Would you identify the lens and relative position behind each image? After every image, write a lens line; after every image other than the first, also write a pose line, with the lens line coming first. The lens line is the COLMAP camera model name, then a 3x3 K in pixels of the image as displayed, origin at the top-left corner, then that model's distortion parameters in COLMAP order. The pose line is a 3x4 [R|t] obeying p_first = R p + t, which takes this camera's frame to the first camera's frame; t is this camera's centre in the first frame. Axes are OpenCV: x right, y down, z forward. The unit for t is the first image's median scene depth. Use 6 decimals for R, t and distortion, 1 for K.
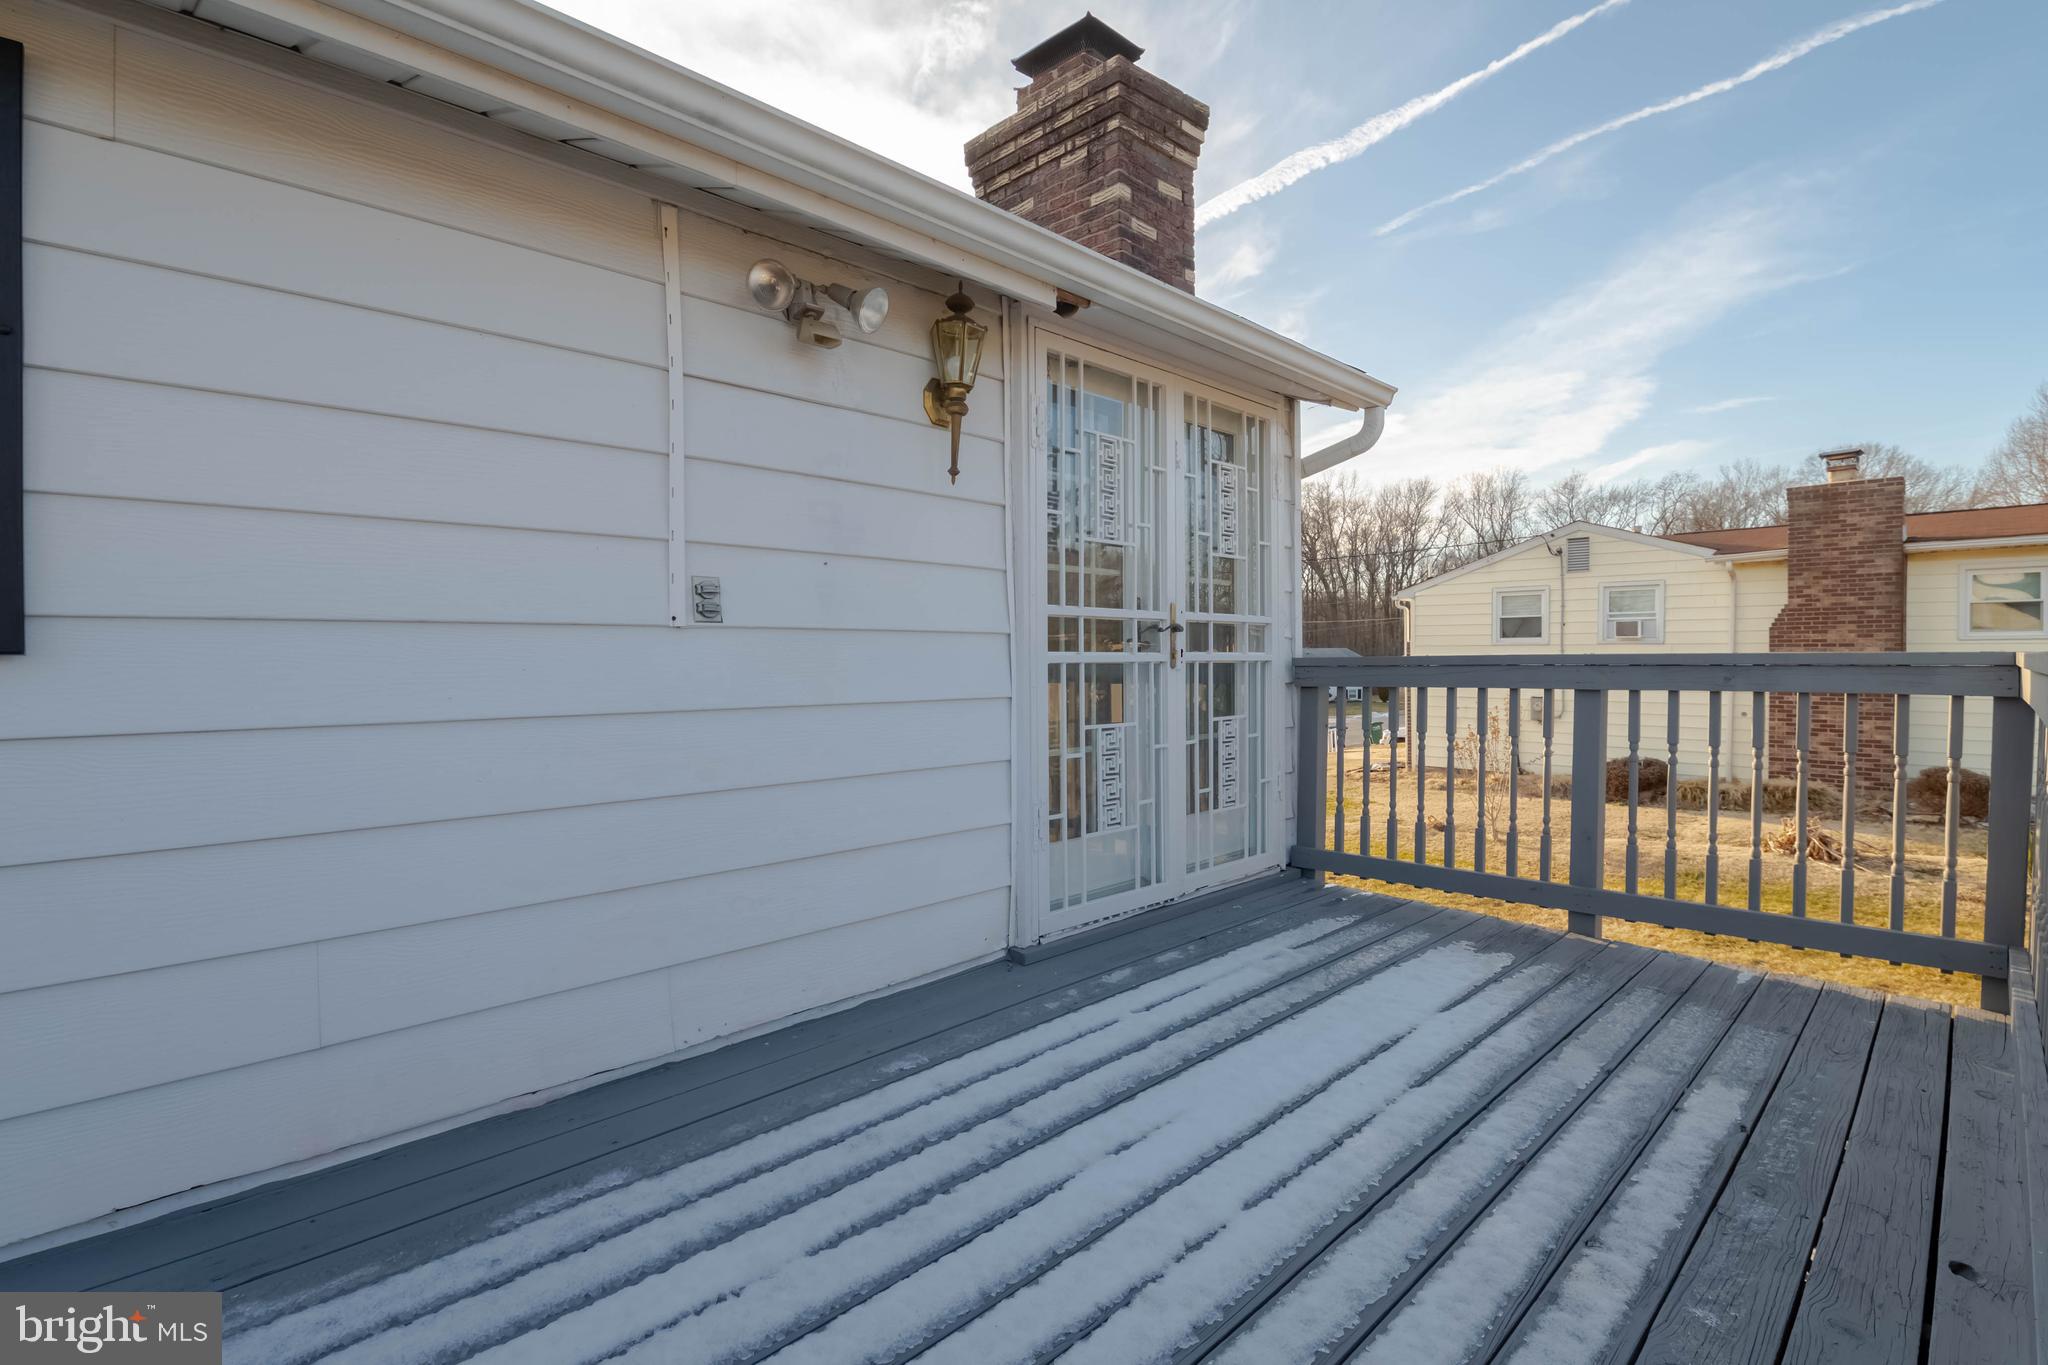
lens RADIAL K [[983.6, 0, 1028.5], [0, 983.6, 684.9], [0, 0, 1]] dist [-0.001372, -0.000168]
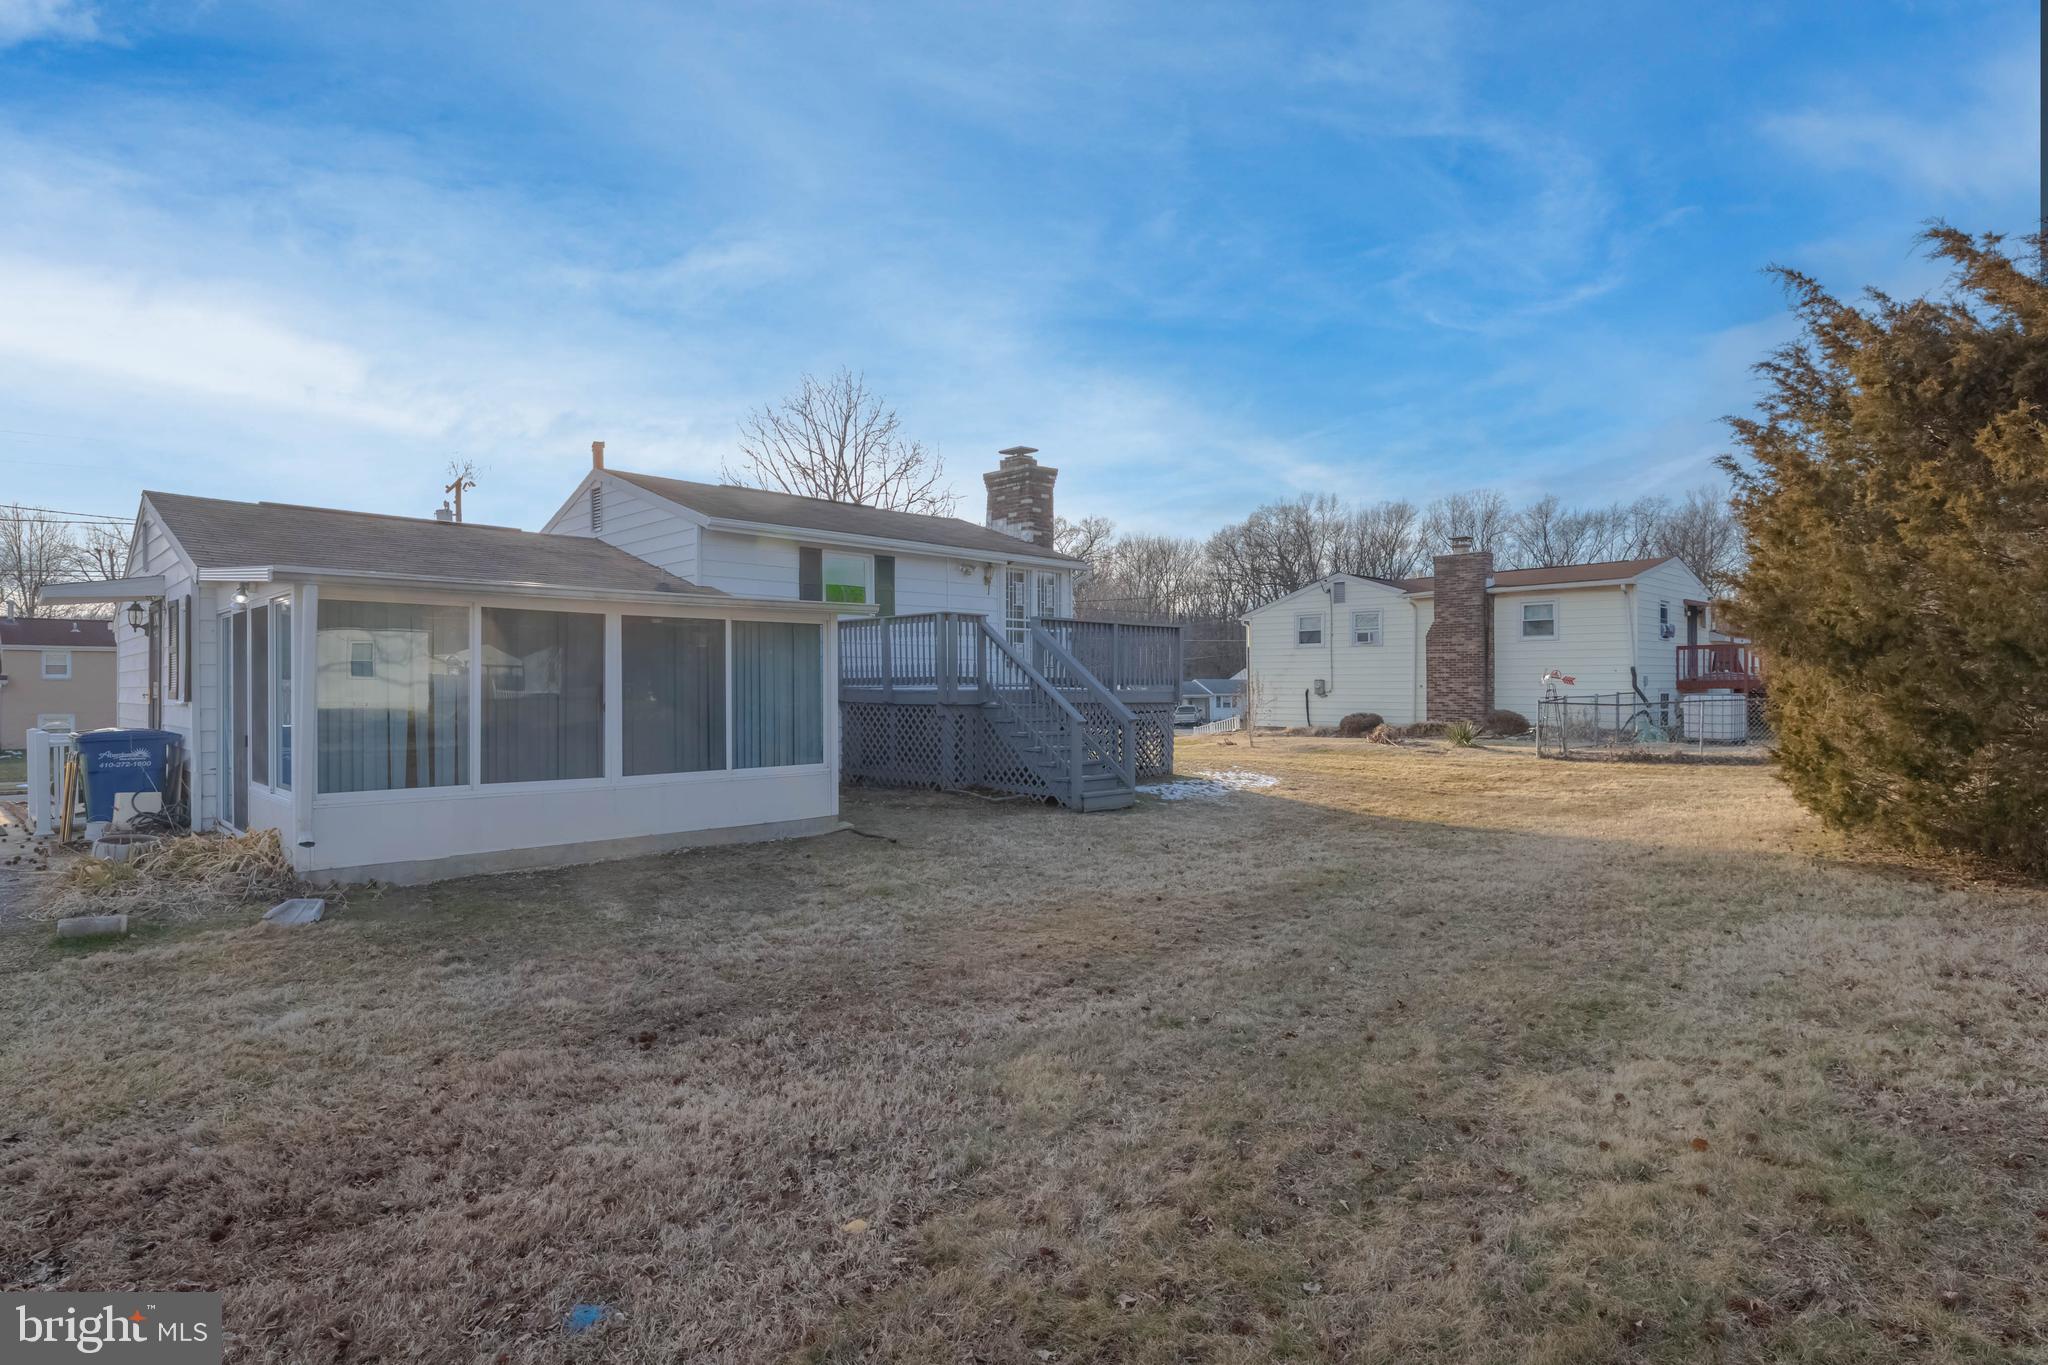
lens RADIAL K [[1123.9, 0, 1021.6], [0, 1123.9, 685.0], [0, 0, 1]] dist [-0.001592, -0.000148]
pose [[0.999934, -0.000142, 0.011498, 0.006939], [0.000502, 0.999511, -0.031263, 0.095567], [-0.011488, 0.031267, 0.999445, -1.025642]]
